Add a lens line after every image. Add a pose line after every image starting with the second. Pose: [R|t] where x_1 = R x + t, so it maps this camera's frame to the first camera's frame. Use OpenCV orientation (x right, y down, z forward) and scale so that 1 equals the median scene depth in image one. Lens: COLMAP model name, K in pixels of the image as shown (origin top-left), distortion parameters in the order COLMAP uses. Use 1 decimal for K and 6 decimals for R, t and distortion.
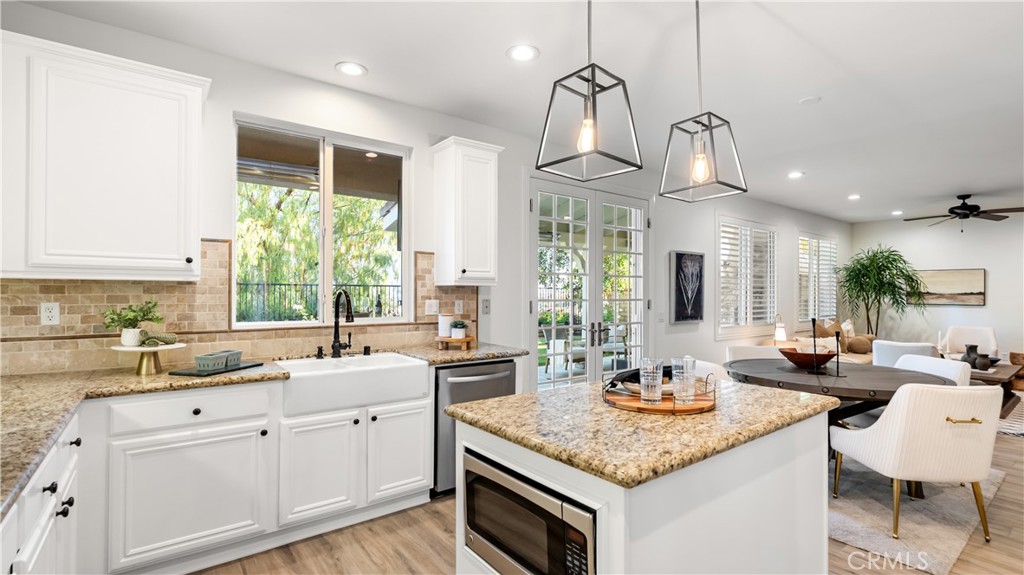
lens RADIAL K [[464.9, 0, 510.3], [0, 464.9, 291.4], [0, 0, 1]] dist [-0.007559, 0.003143]
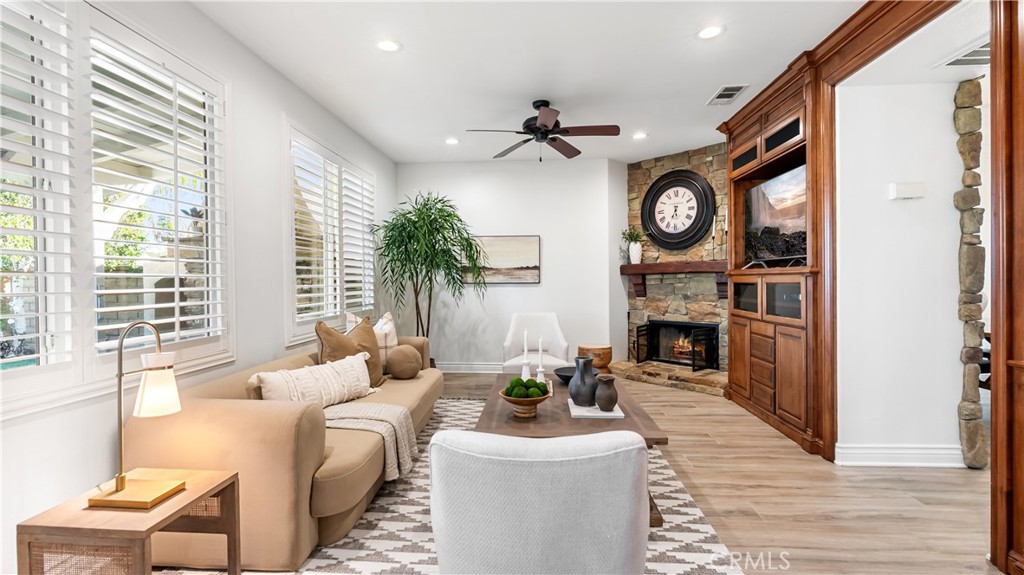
lens RADIAL K [[464.9, 0, 516.6], [0, 464.9, 288.1], [0, 0, 1]] dist [-0.007559, 0.003143]
pose [[0.649405, -0.022758, 0.760102, 0.412102], [0.006664, 0.999684, 0.024237, 0.019513], [-0.760413, -0.010674, 0.649352, 0.528124]]
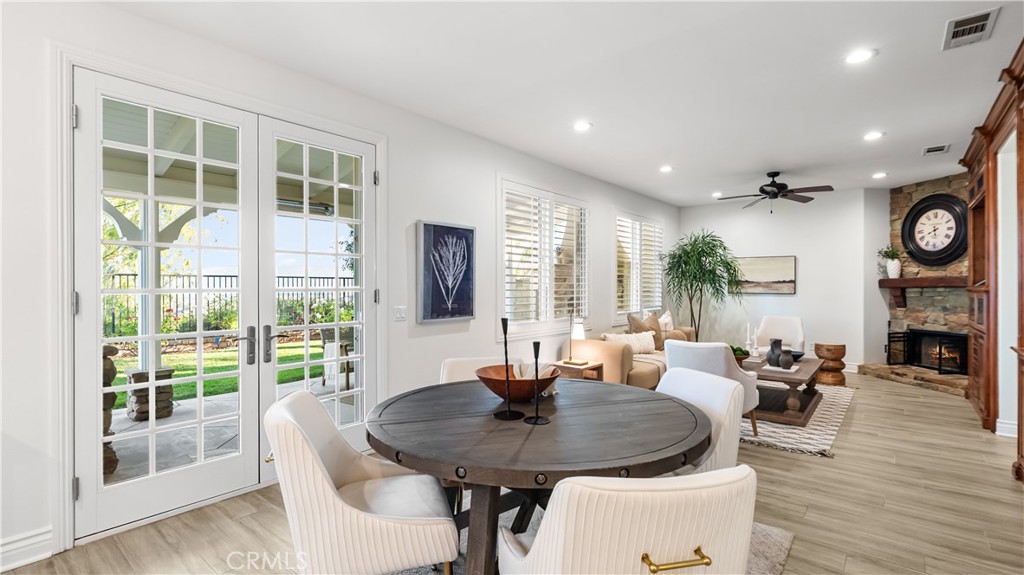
lens RADIAL K [[464.9, 0, 512.5], [0, 464.9, 288.7], [0, 0, 1]] dist [-0.007559, 0.003143]
pose [[0.973504, -0.005792, 0.228599, 0.230419], [0.003390, 0.999935, 0.010899, 0.006813], [-0.228647, -0.009835, 0.973460, 0.193599]]
